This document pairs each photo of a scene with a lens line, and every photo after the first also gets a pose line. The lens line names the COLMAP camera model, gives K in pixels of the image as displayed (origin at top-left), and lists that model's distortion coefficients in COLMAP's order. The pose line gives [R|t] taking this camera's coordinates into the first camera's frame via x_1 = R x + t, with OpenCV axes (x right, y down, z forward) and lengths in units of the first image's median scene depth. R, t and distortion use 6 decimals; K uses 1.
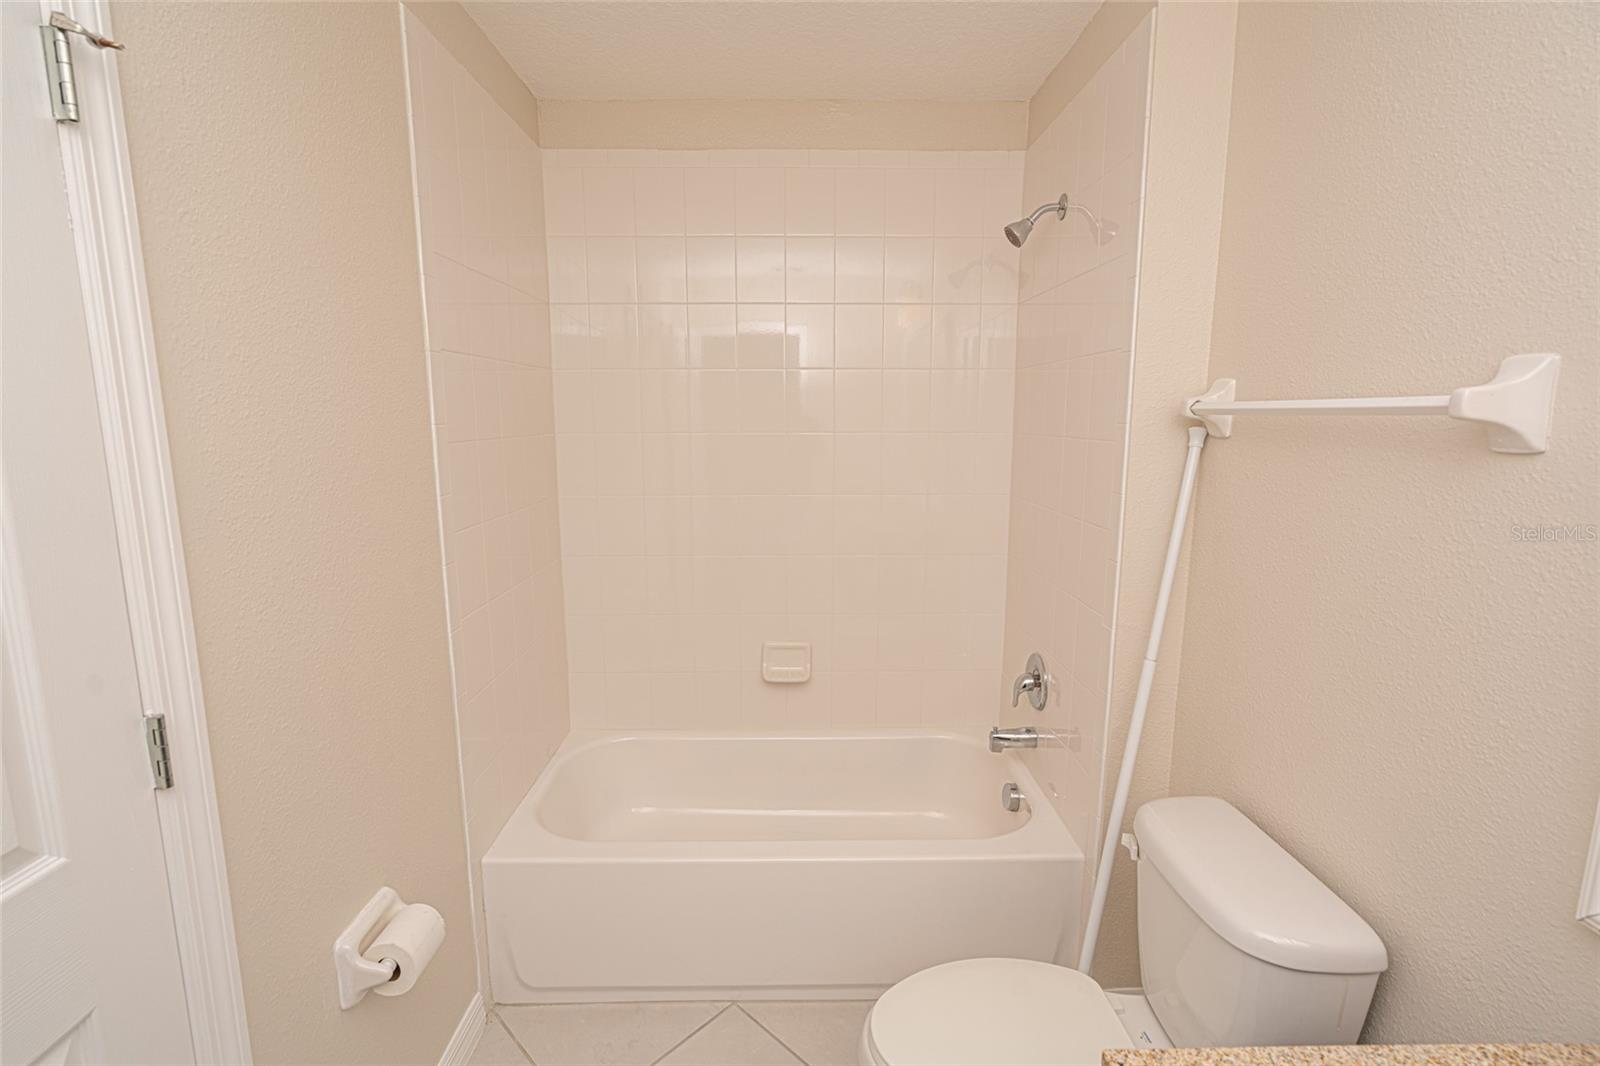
lens RADIAL K [[735.4, 0, 791.6], [0, 735.4, 536.3], [0, 0, 1]] dist [-0.011837, 0.003912]
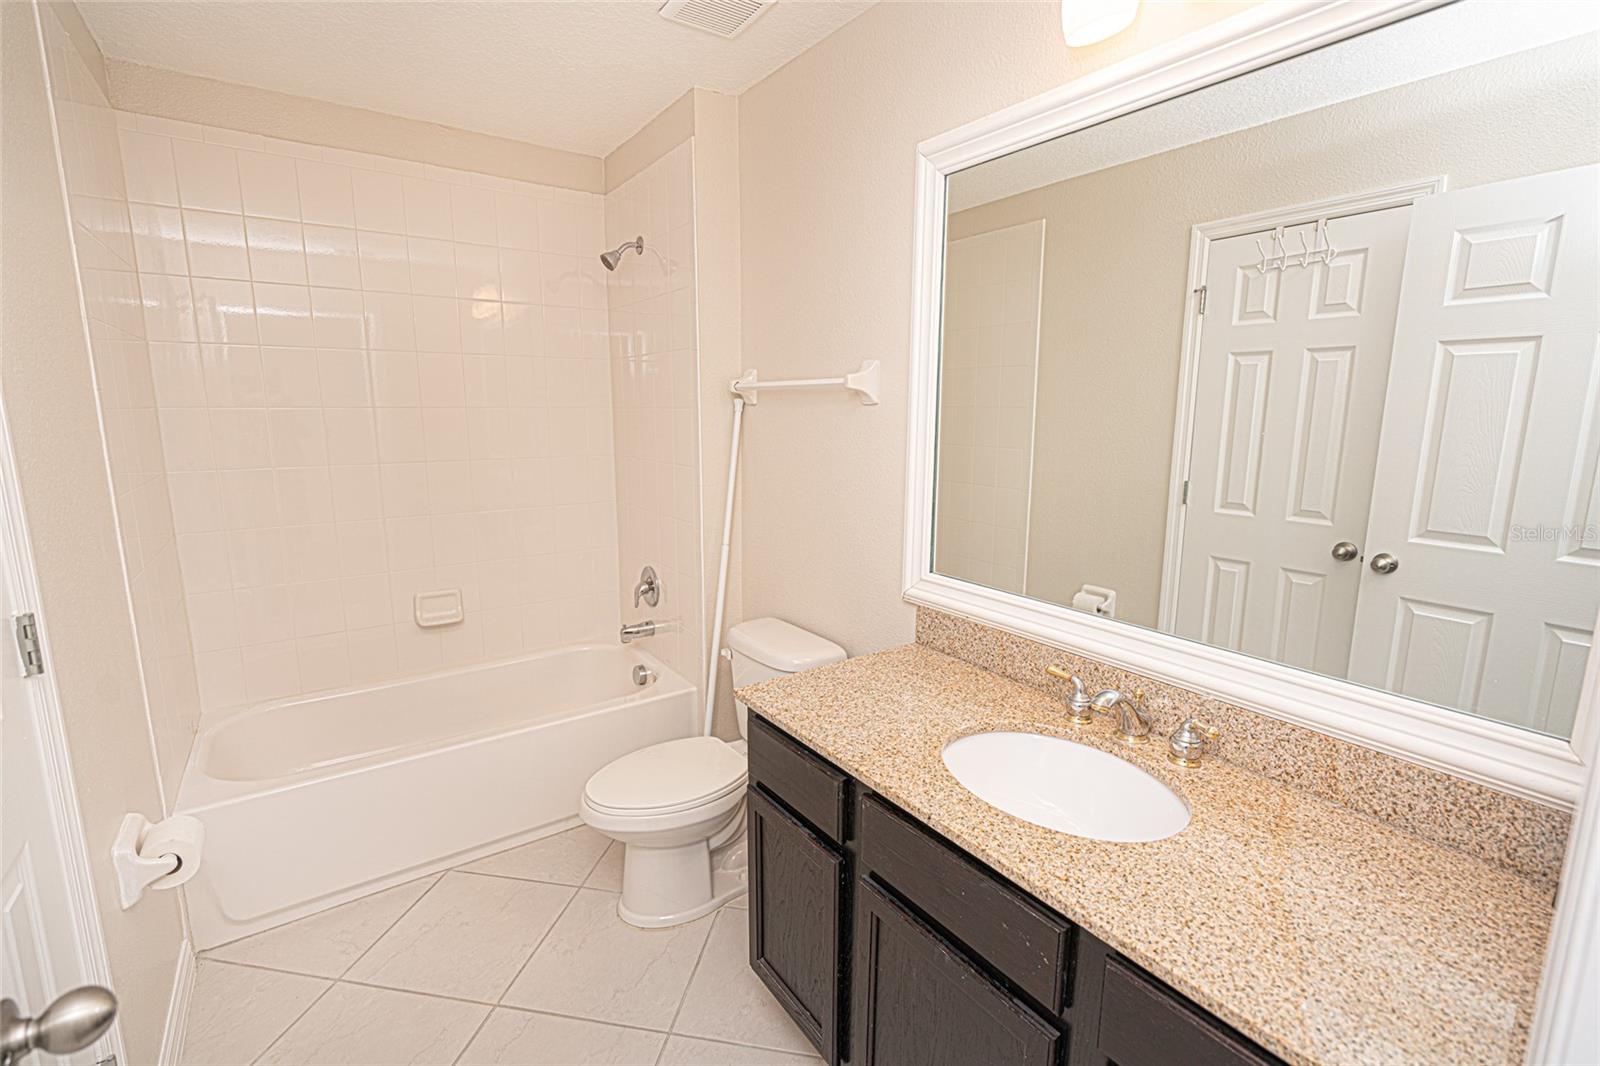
lens RADIAL K [[735.4, 0, 800.5], [0, 735.4, 538.6], [0, 0, 1]] dist [-0.011837, 0.003912]
pose [[0.823913, -0.094678, 0.558751, -0.236050], [0.086829, 0.995394, 0.040630, 0.091180], [-0.560024, 0.015040, 0.828340, -0.366431]]
